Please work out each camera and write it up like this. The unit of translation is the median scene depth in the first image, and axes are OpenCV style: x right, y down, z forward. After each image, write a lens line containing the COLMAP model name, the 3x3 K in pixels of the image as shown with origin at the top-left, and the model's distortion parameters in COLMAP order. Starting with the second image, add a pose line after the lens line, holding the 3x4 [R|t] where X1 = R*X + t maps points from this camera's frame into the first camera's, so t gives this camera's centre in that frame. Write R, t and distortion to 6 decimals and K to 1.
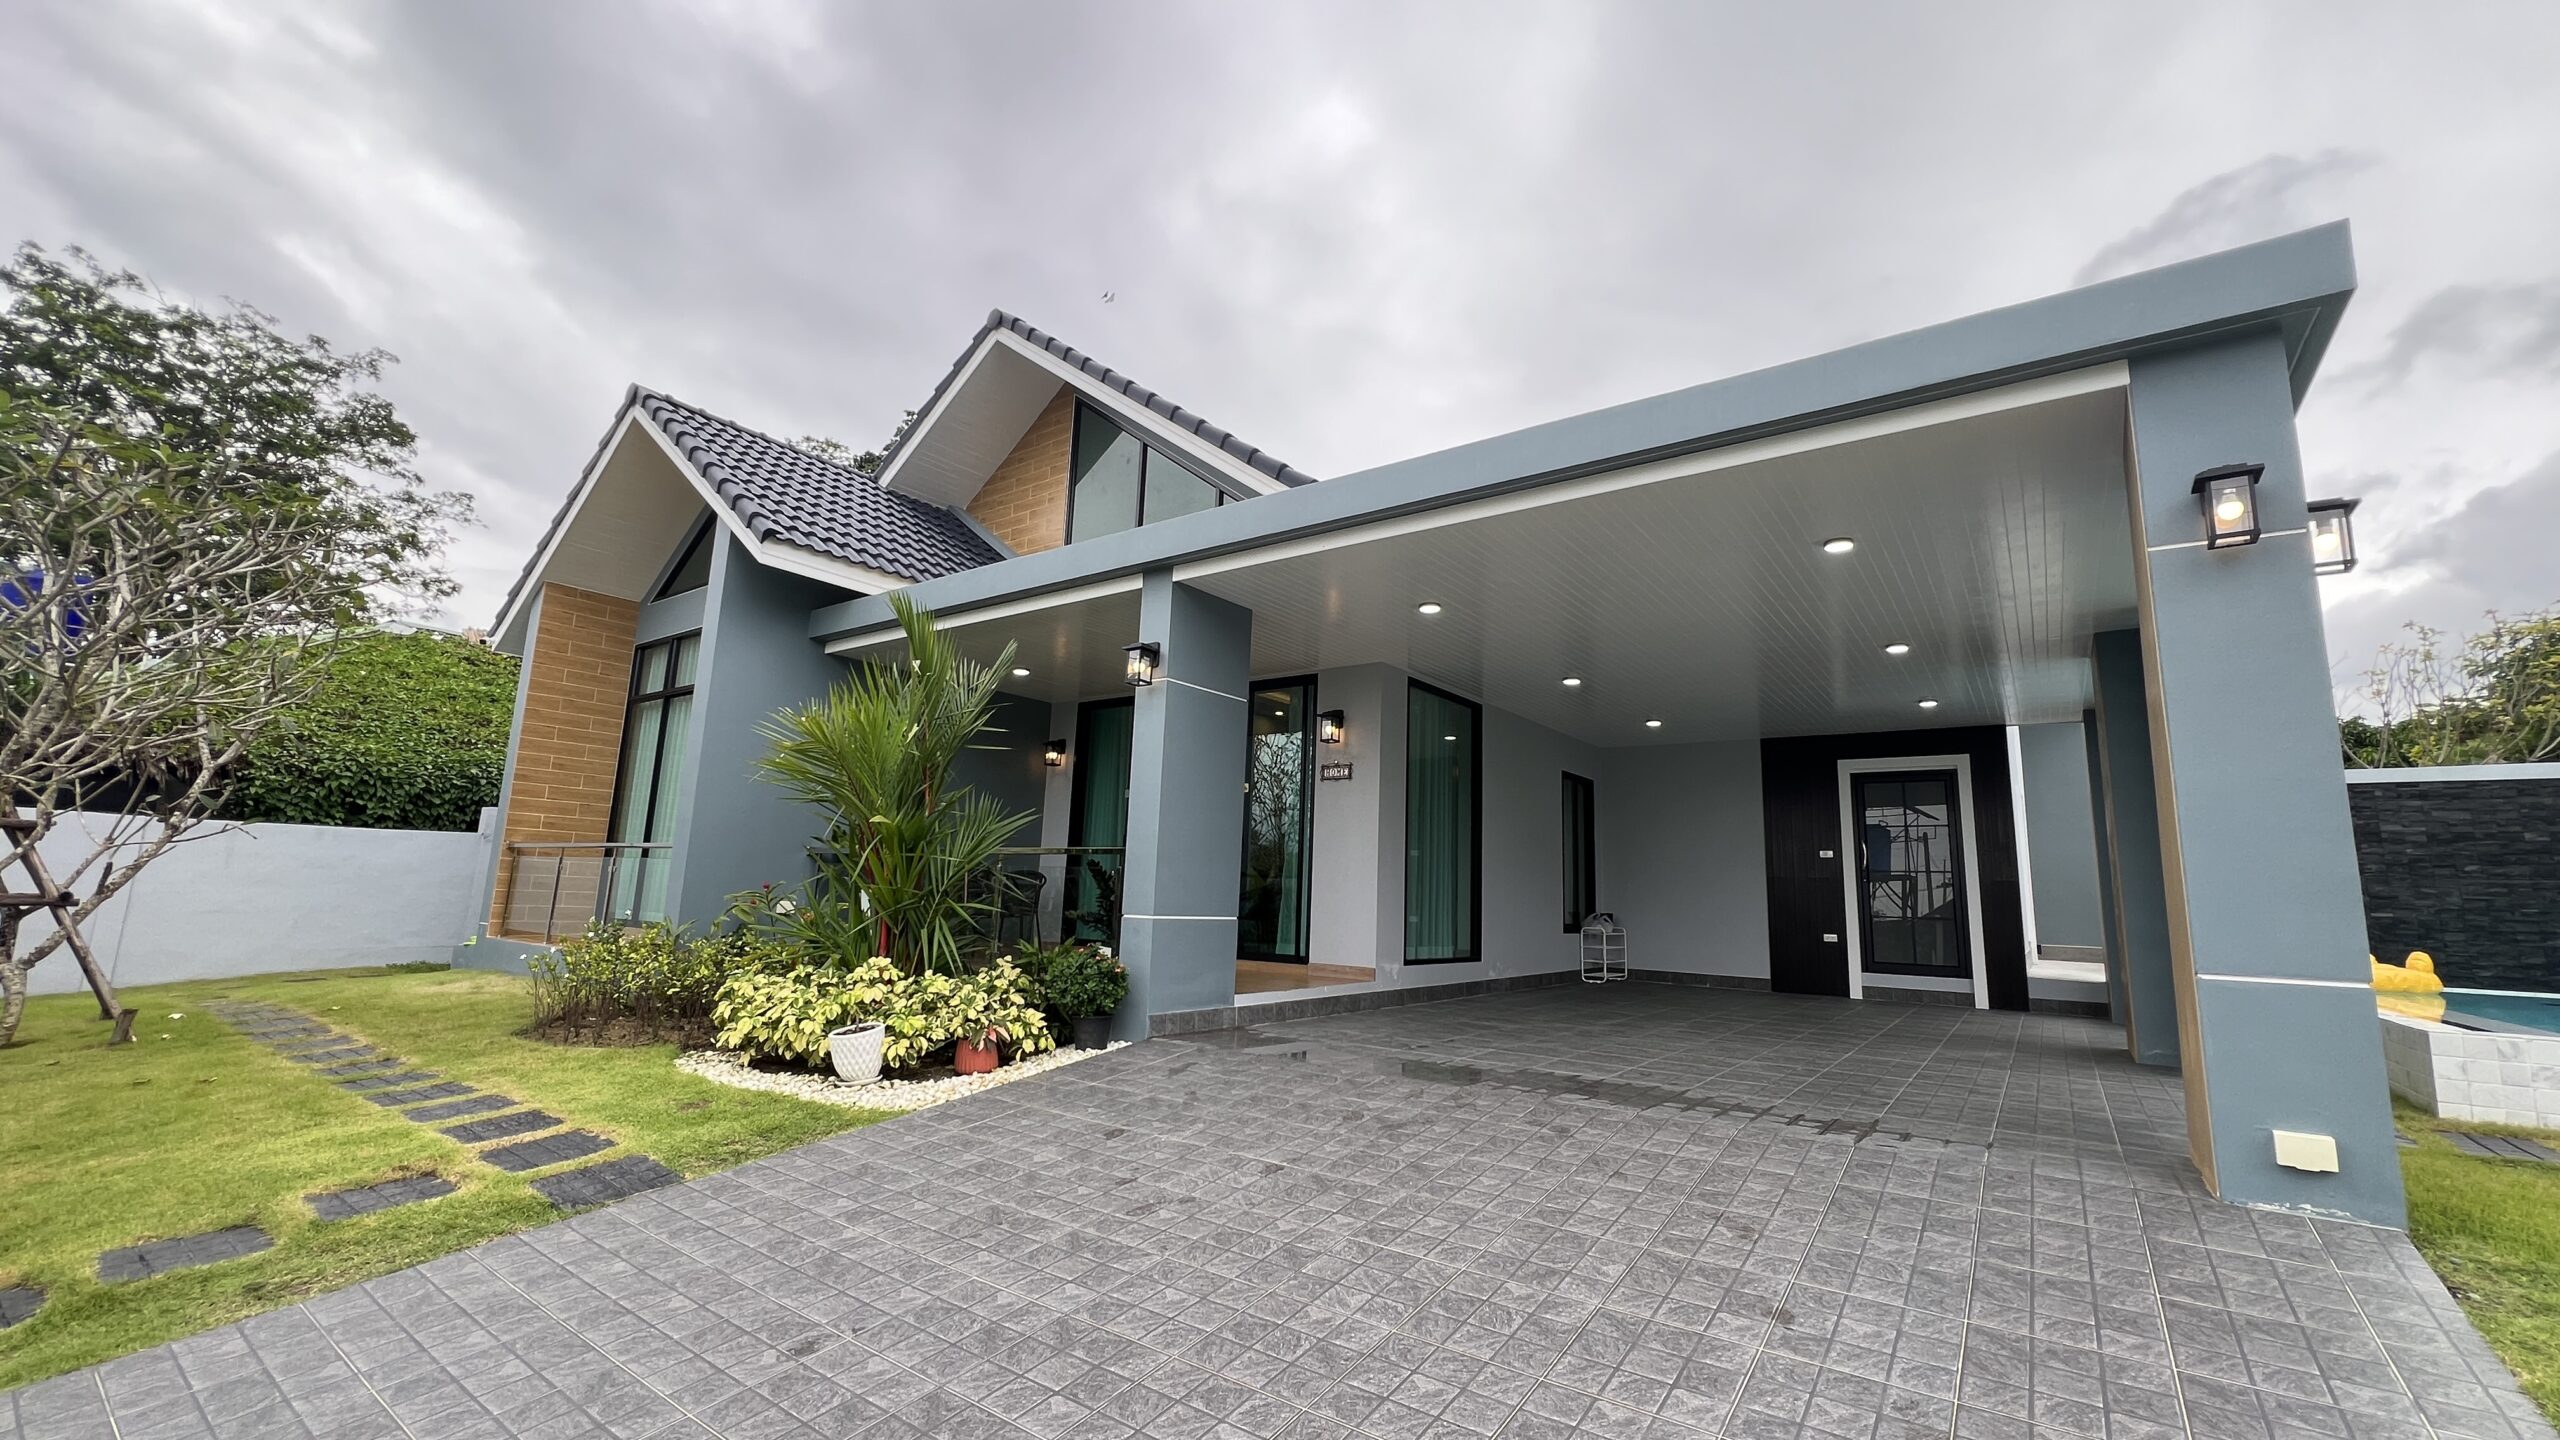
lens RADIAL K [[1024.4, 0, 1276.7], [0, 1024.4, 721.8], [0, 0, 1]] dist [-0.002607, -0.000482]
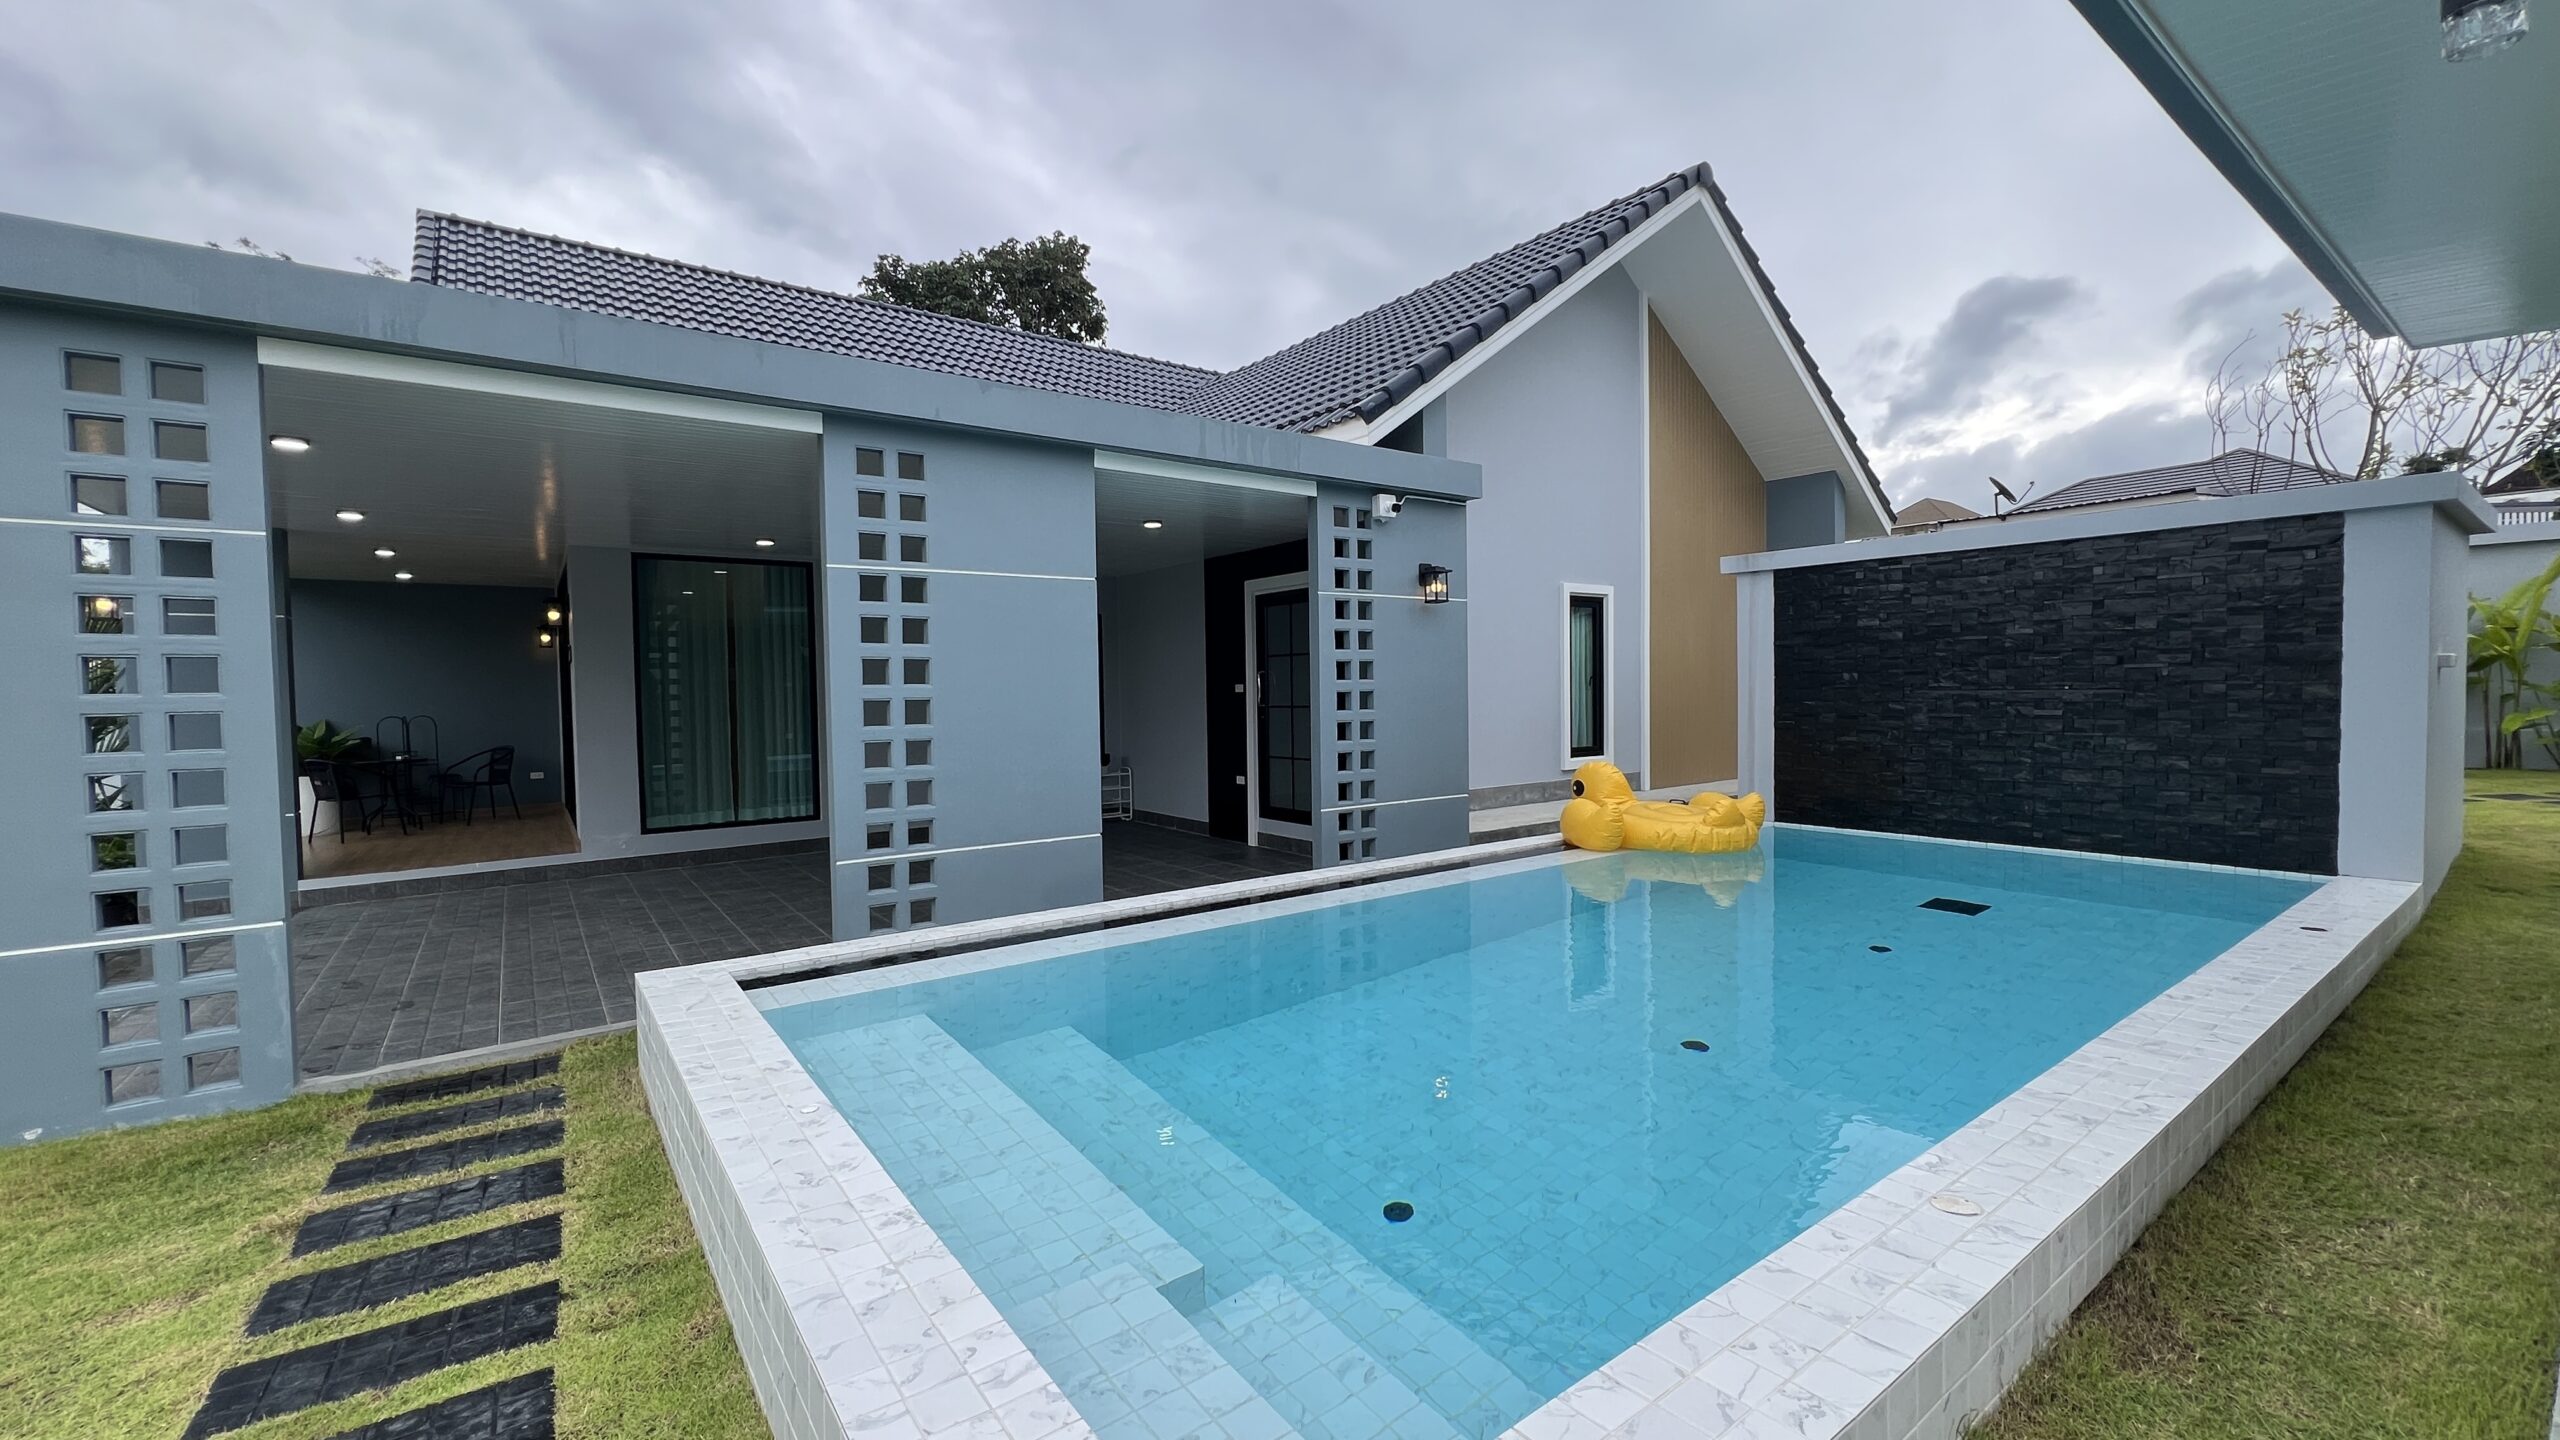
lens RADIAL K [[1023.2, 0, 1276.4], [0, 1023.2, 721.4], [0, 0, 1]] dist [-0.002266, 0.000213]
pose [[0.956191, -0.043568, -0.289482, 1.004610], [0.100585, 0.977555, 0.185119, -0.005580], [0.274919, -0.206127, 0.939112, 0.201357]]
